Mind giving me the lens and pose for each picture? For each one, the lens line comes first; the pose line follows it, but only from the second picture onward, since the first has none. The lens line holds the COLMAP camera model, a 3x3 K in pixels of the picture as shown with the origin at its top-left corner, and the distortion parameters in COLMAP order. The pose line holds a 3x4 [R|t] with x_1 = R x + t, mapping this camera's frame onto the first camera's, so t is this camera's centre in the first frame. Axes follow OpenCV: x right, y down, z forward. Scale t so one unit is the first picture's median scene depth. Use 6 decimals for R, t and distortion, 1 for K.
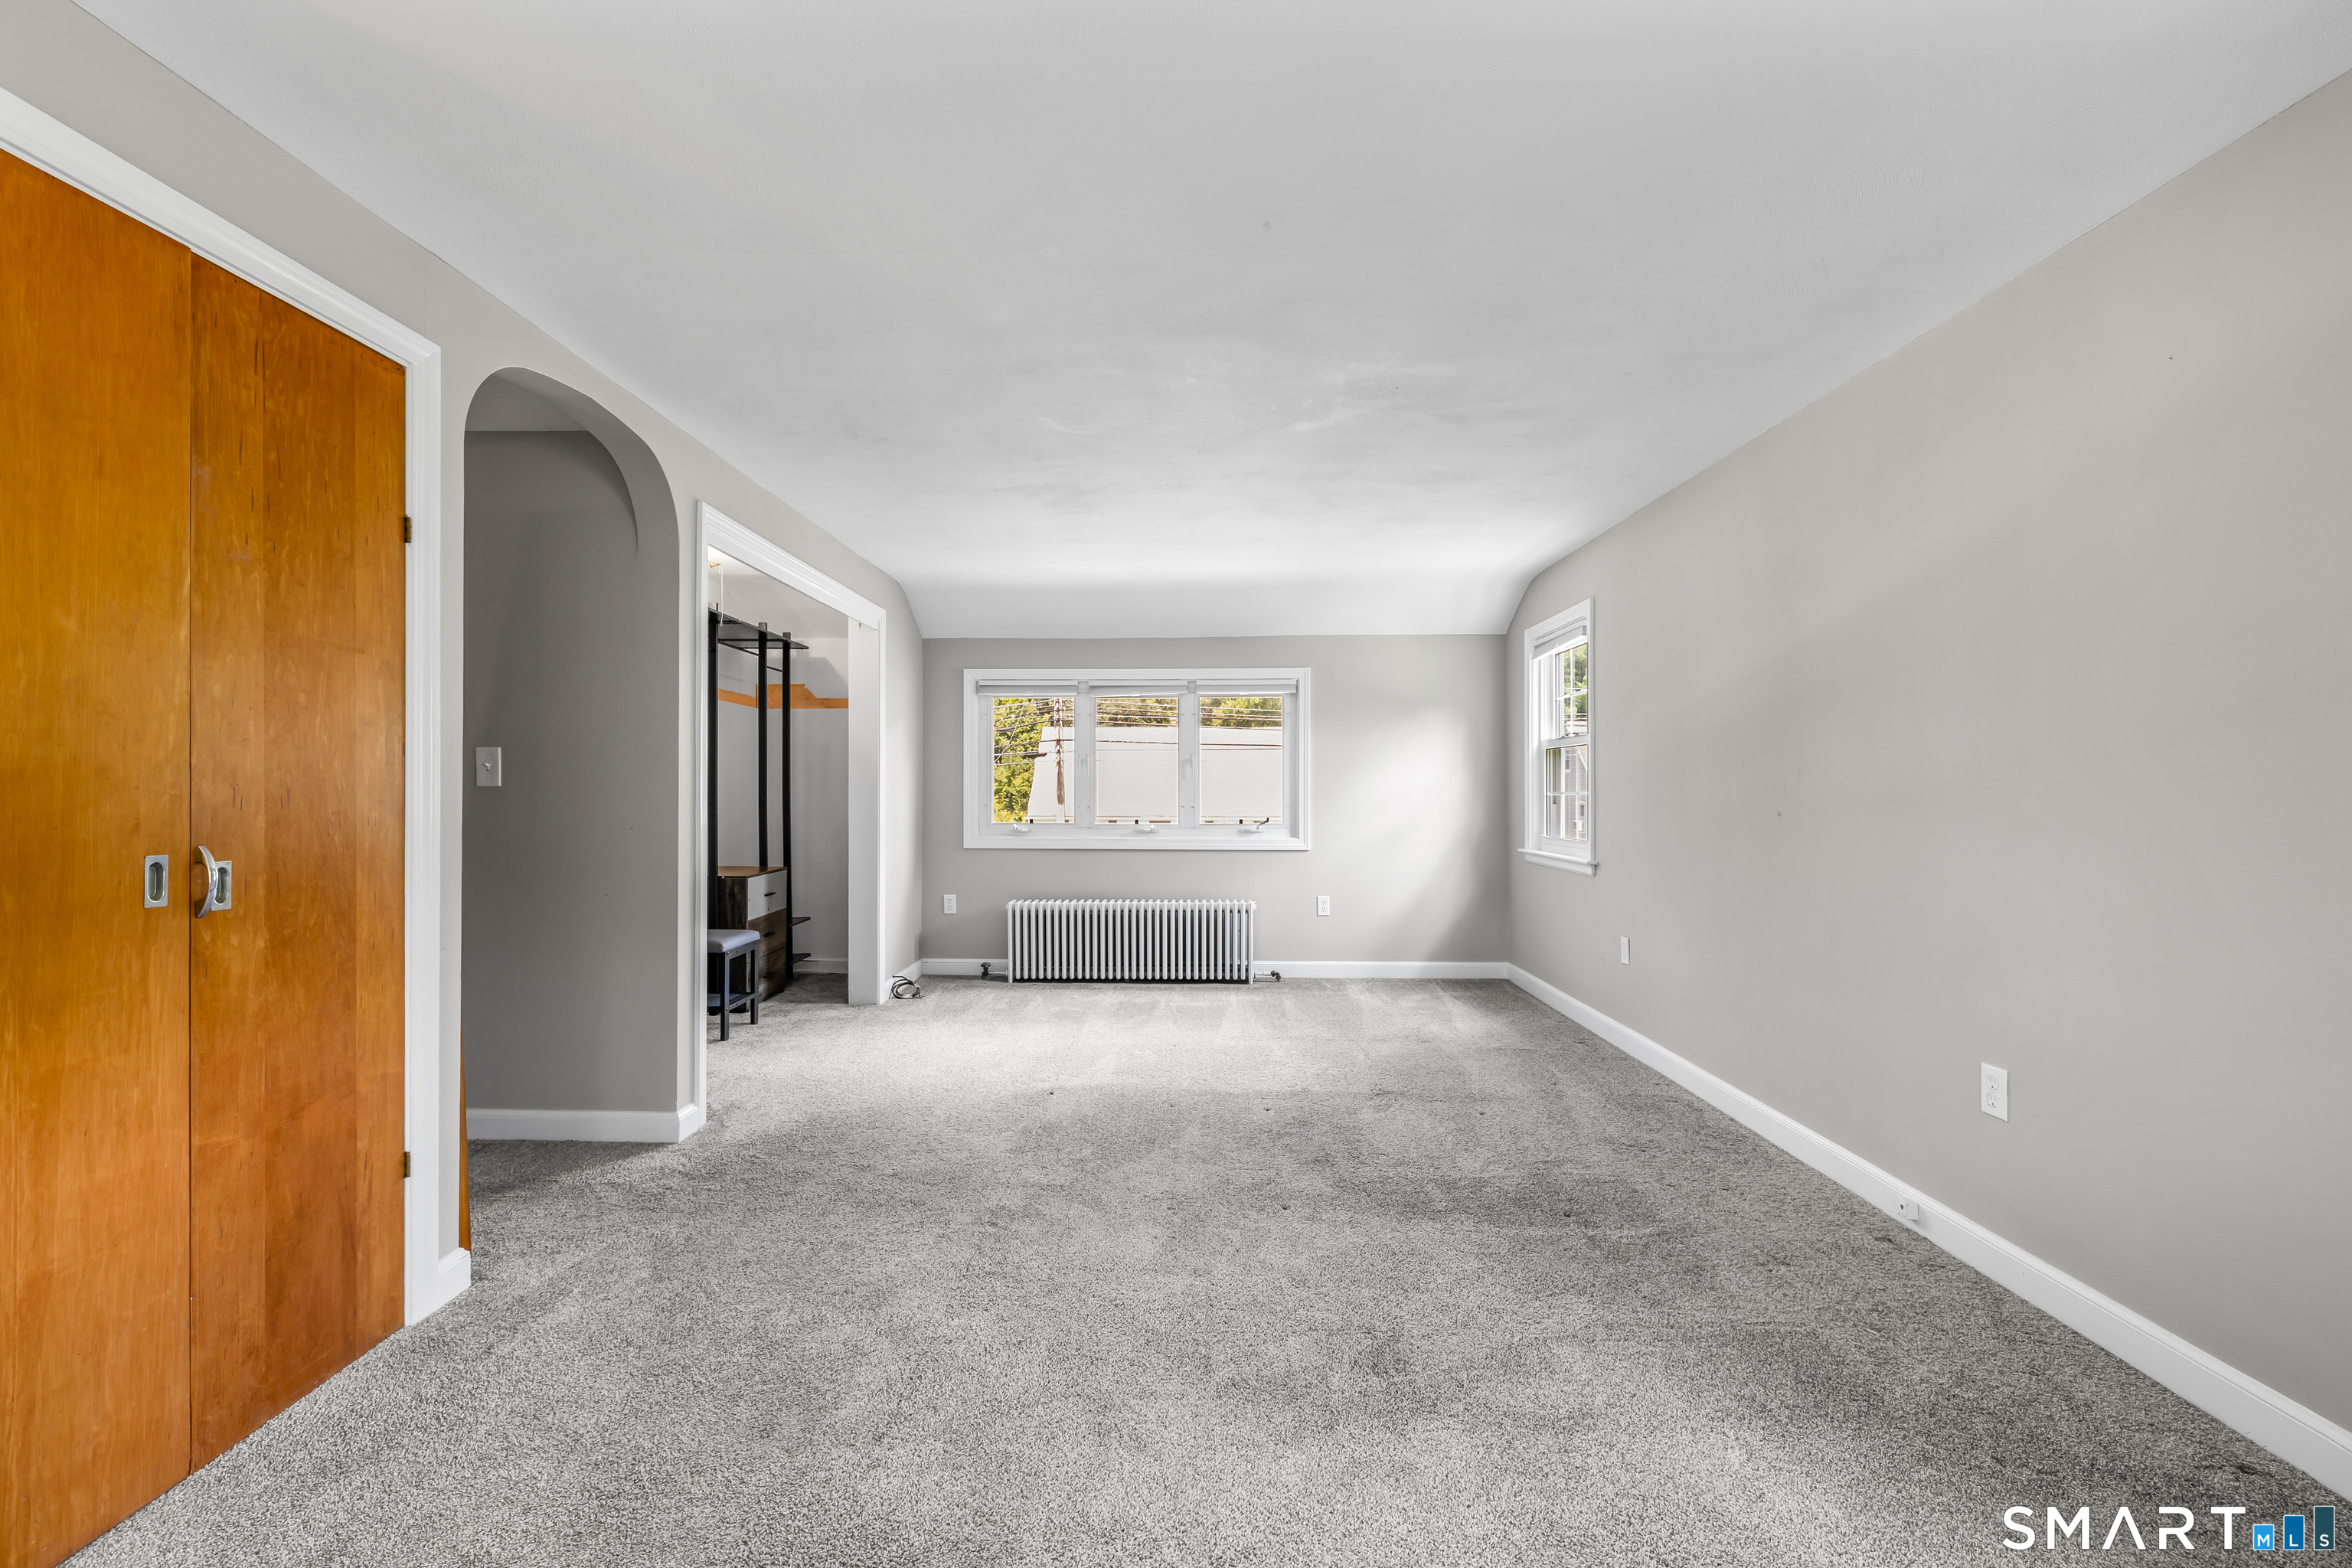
lens RADIAL K [[983.1, 0, 1168.1], [0, 983.1, 788.8], [0, 0, 1]] dist [0.000117, 0.000318]
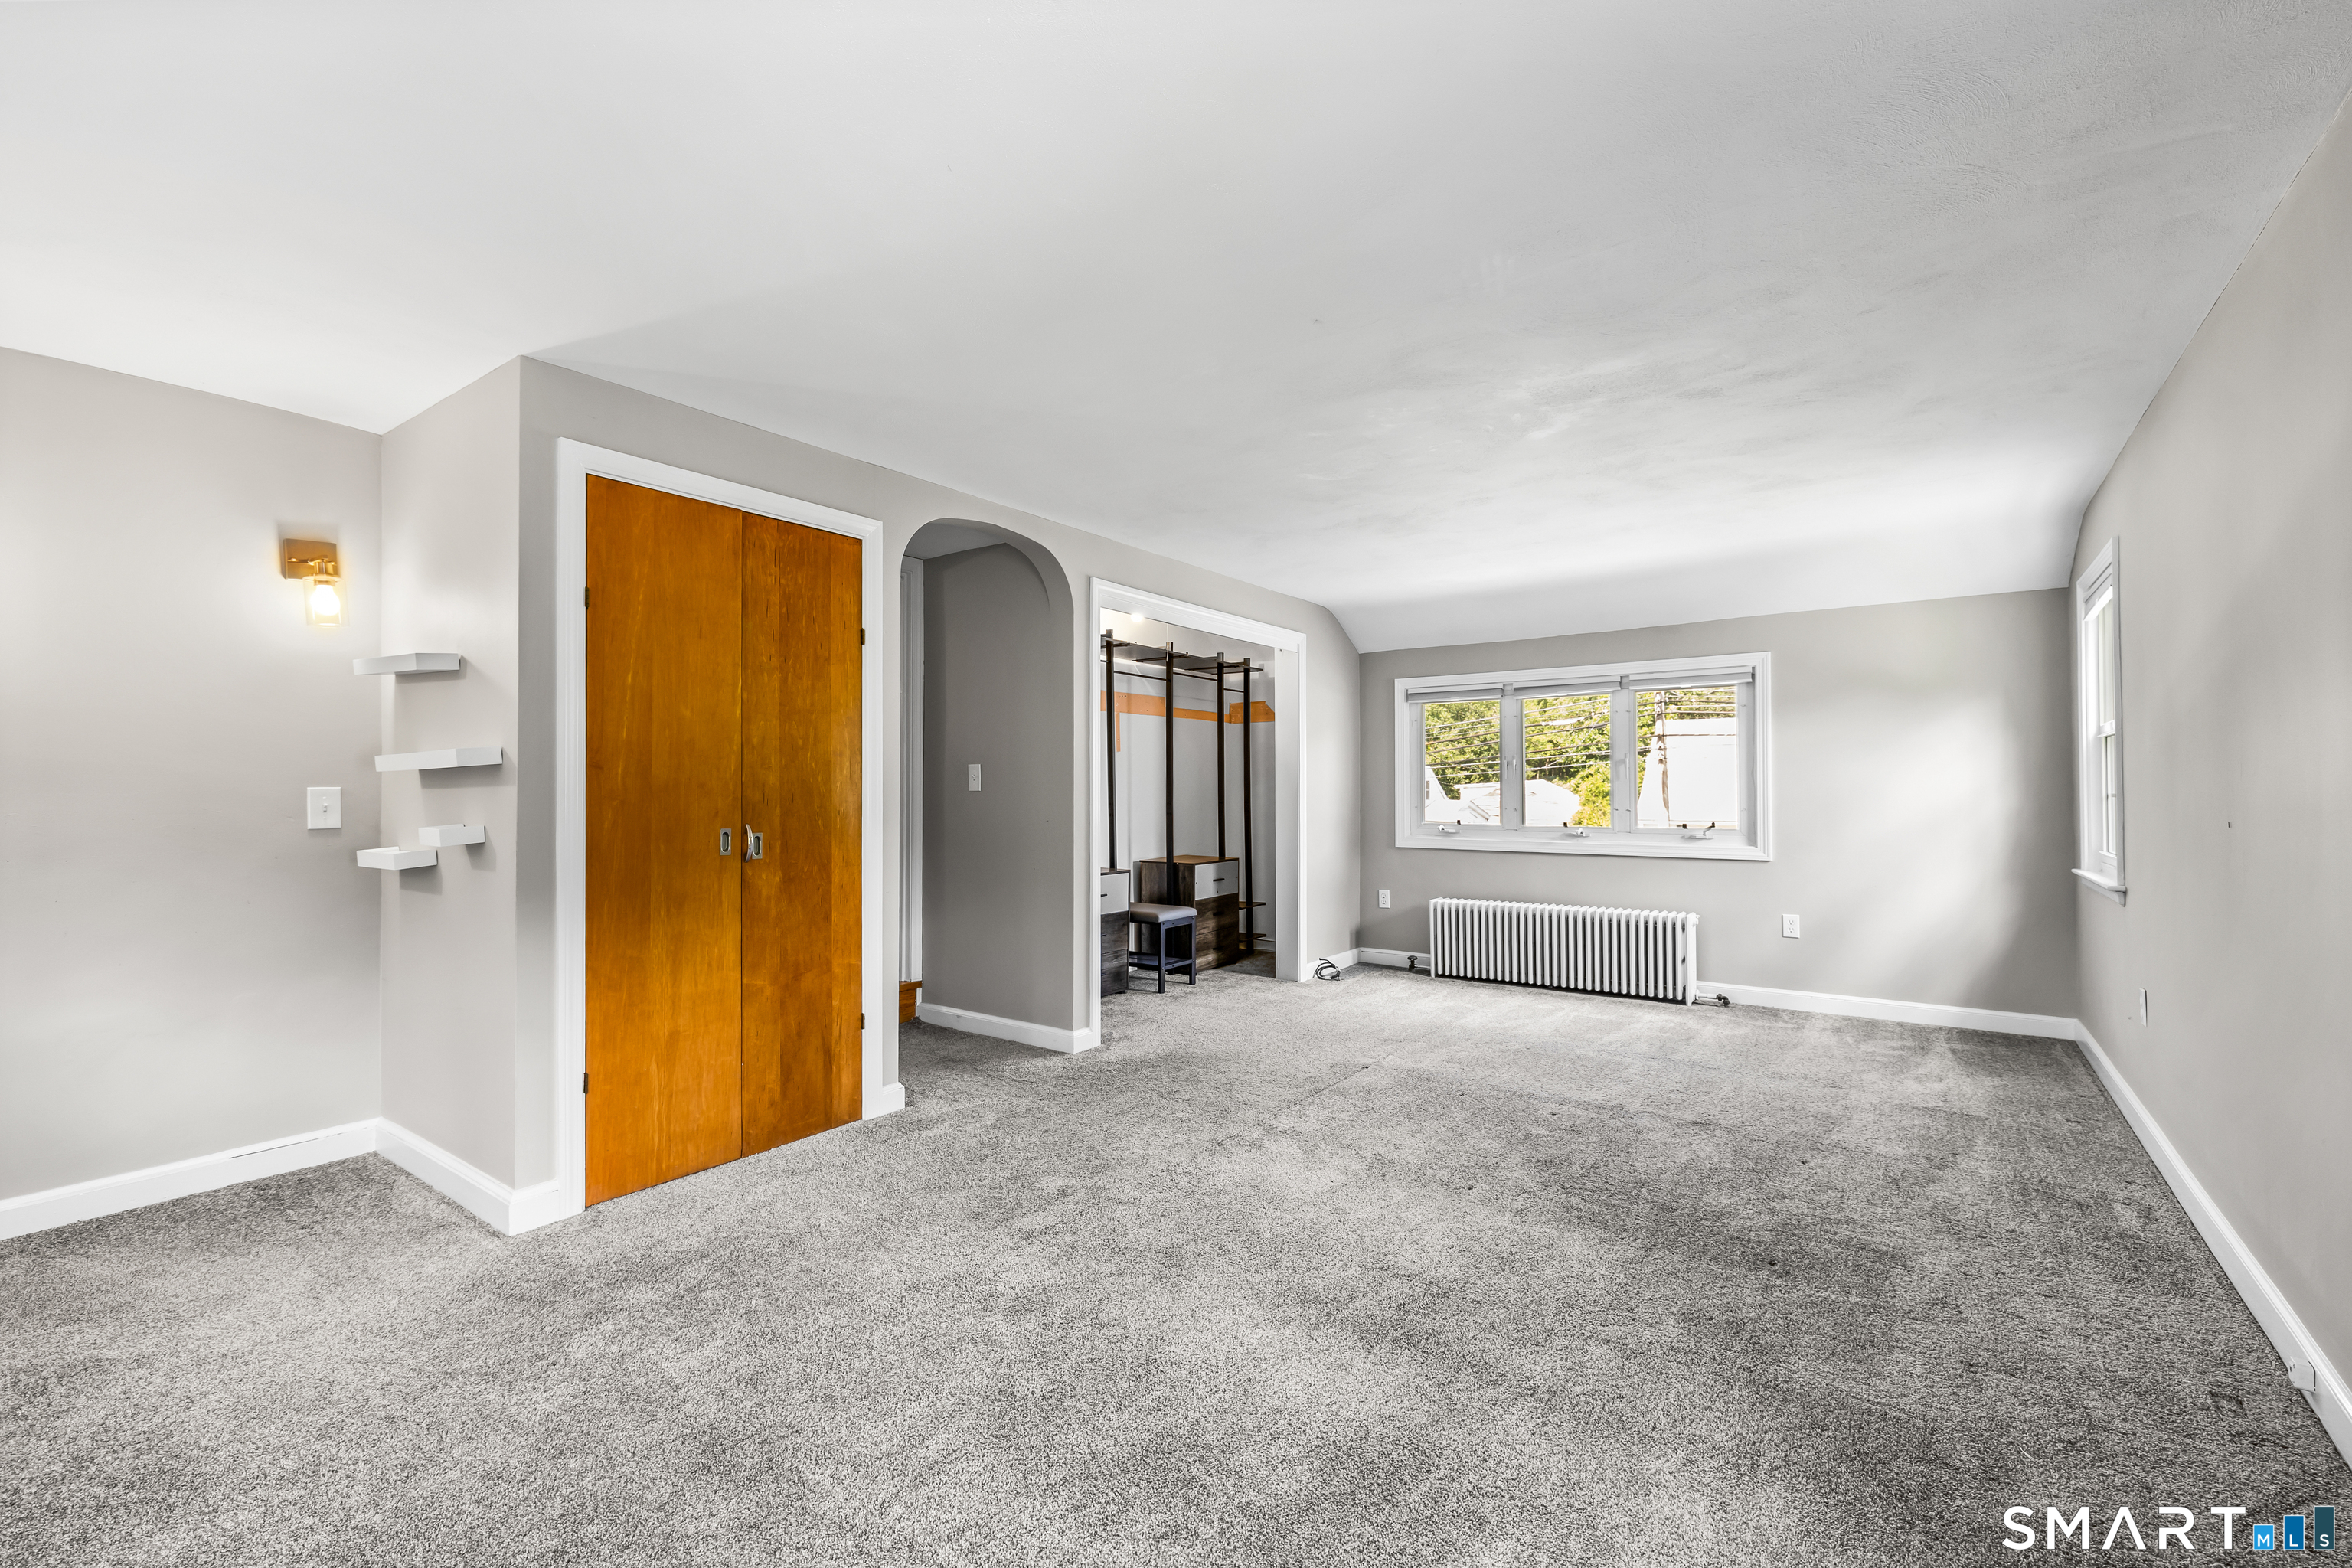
lens RADIAL K [[983.1, 0, 1151.3], [0, 983.1, 780.3], [0, 0, 1]] dist [0.000117, 0.000318]
pose [[0.824575, -0.008731, -0.565685, 0.366810], [0.003021, 0.999935, -0.011029, -0.001628], [0.565744, 0.007385, 0.824548, -0.058137]]
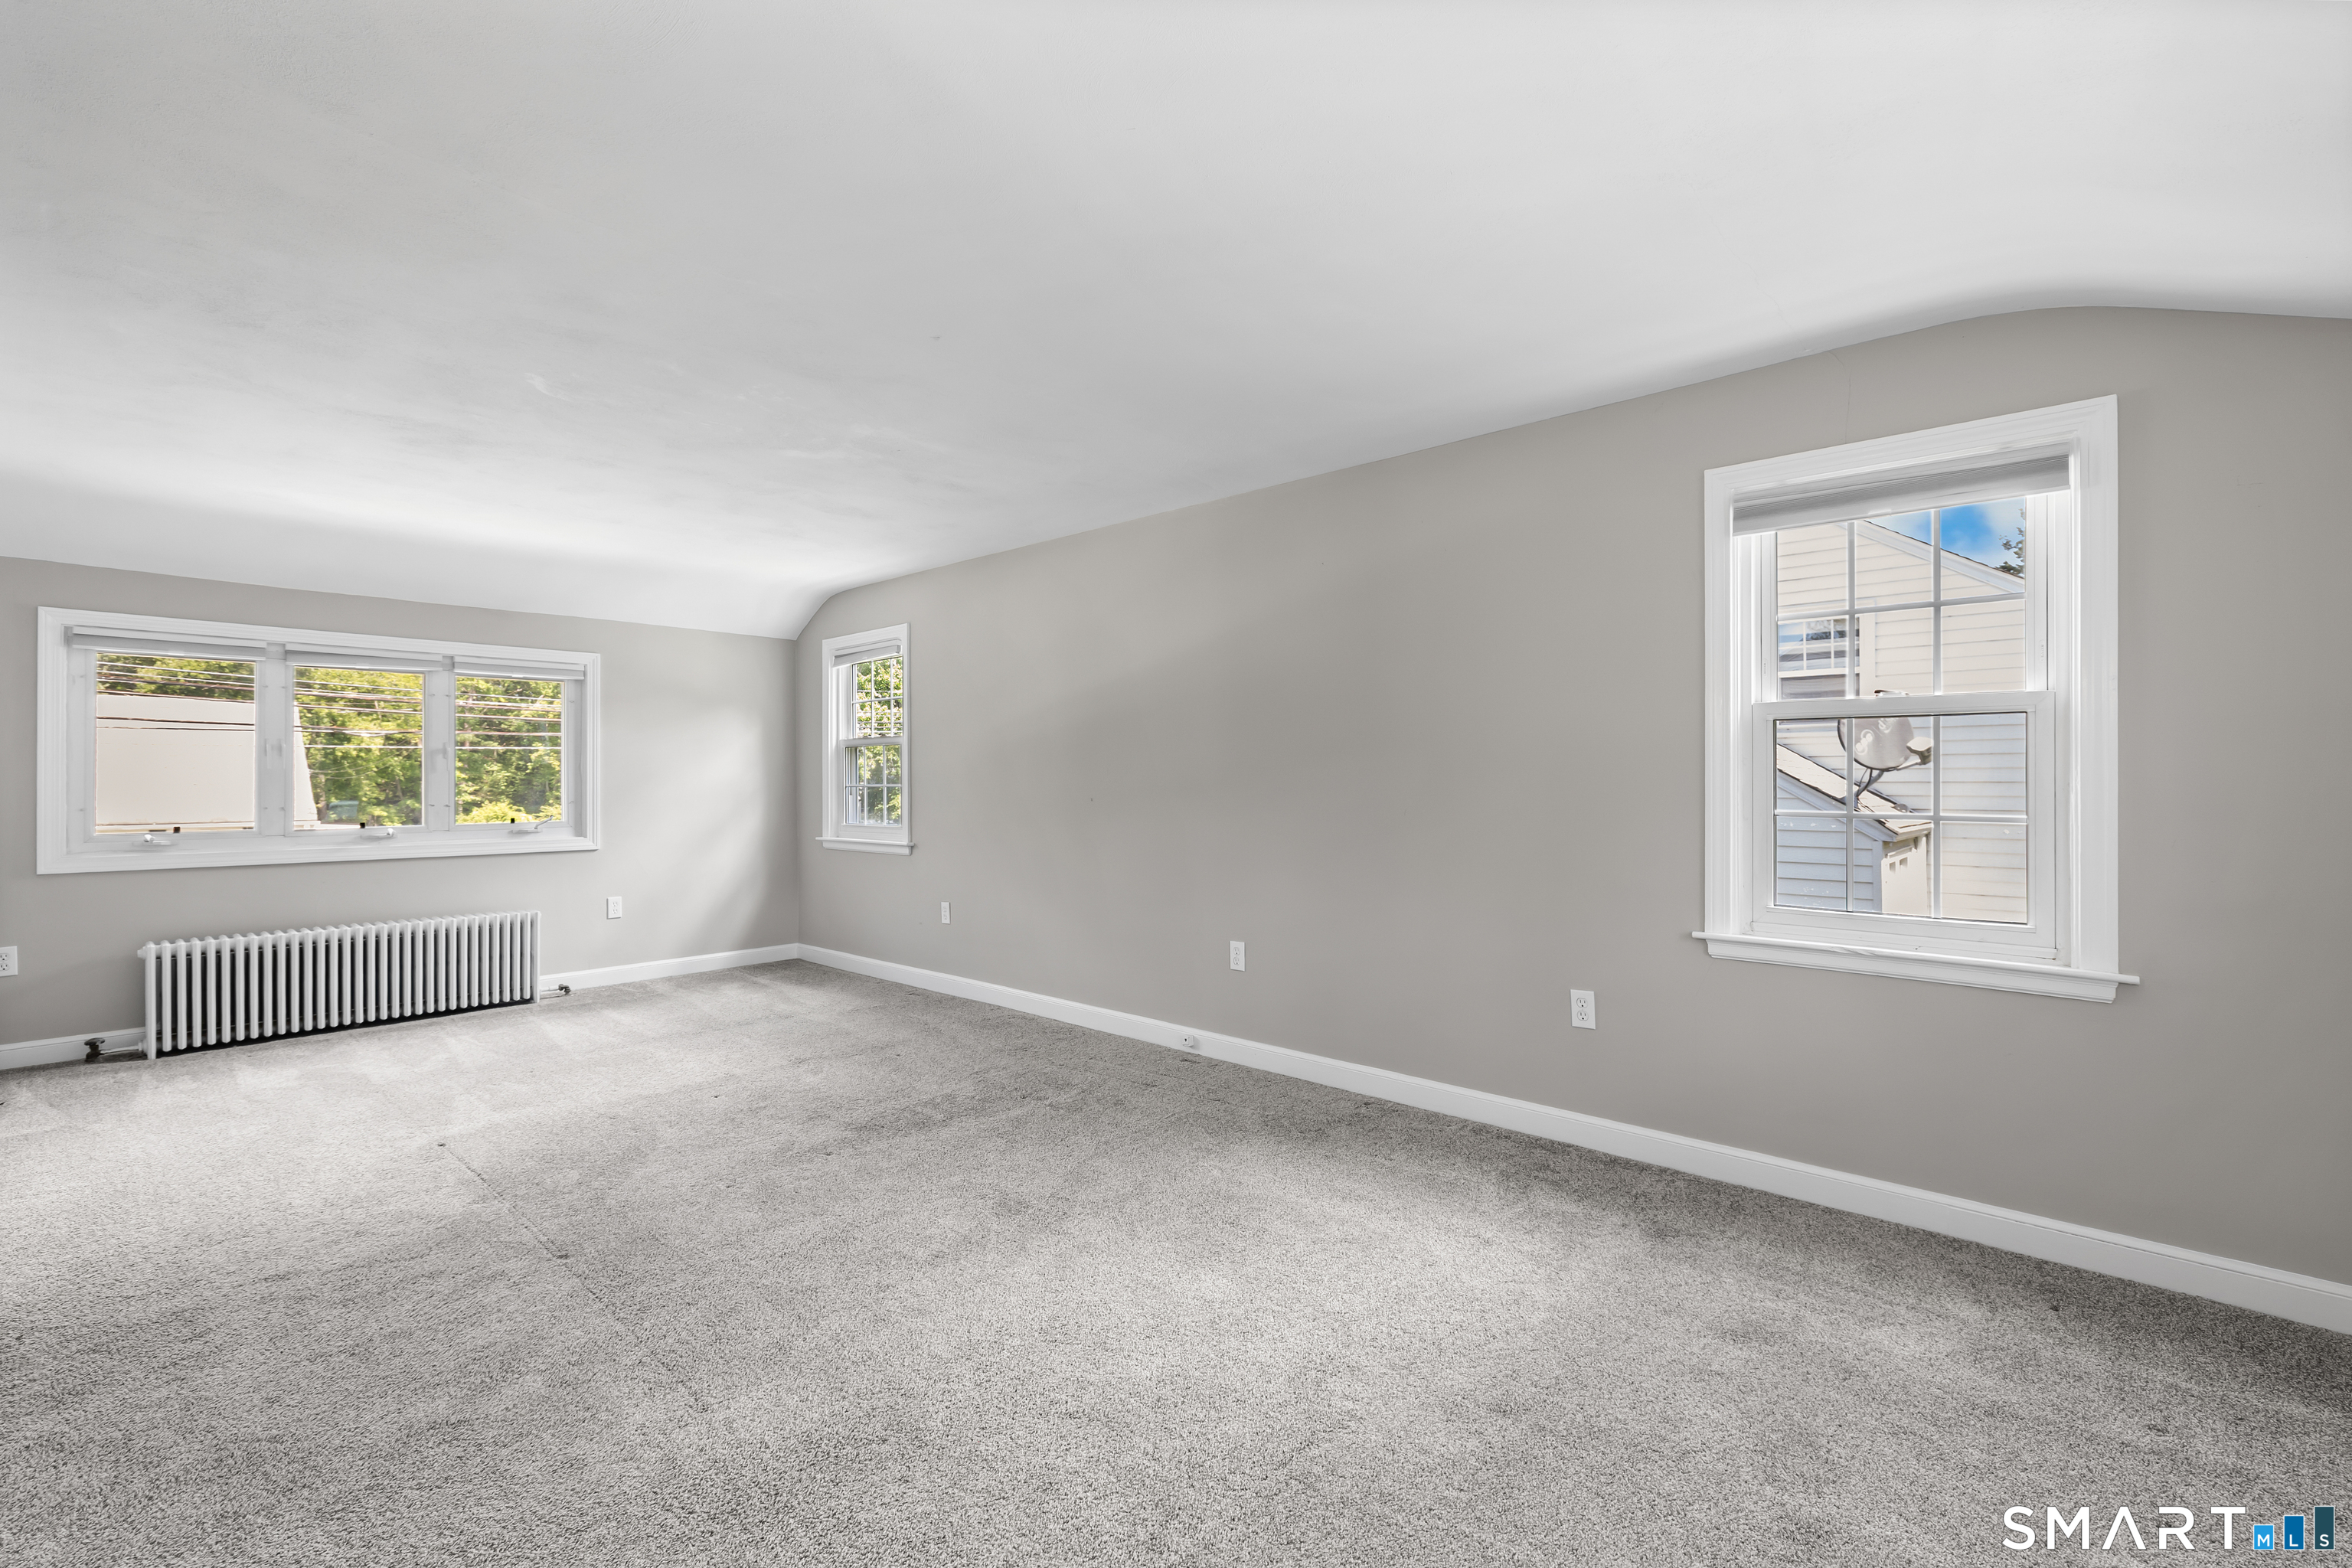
lens RADIAL K [[983.1, 0, 1161.2], [0, 983.1, 780.0], [0, 0, 1]] dist [0.000117, 0.000318]
pose [[0.655998, -0.001603, 0.754761, -0.418509], [0.003245, 0.999994, -0.000697, -0.002151], [-0.754756, 0.002906, 0.655999, -0.027982]]
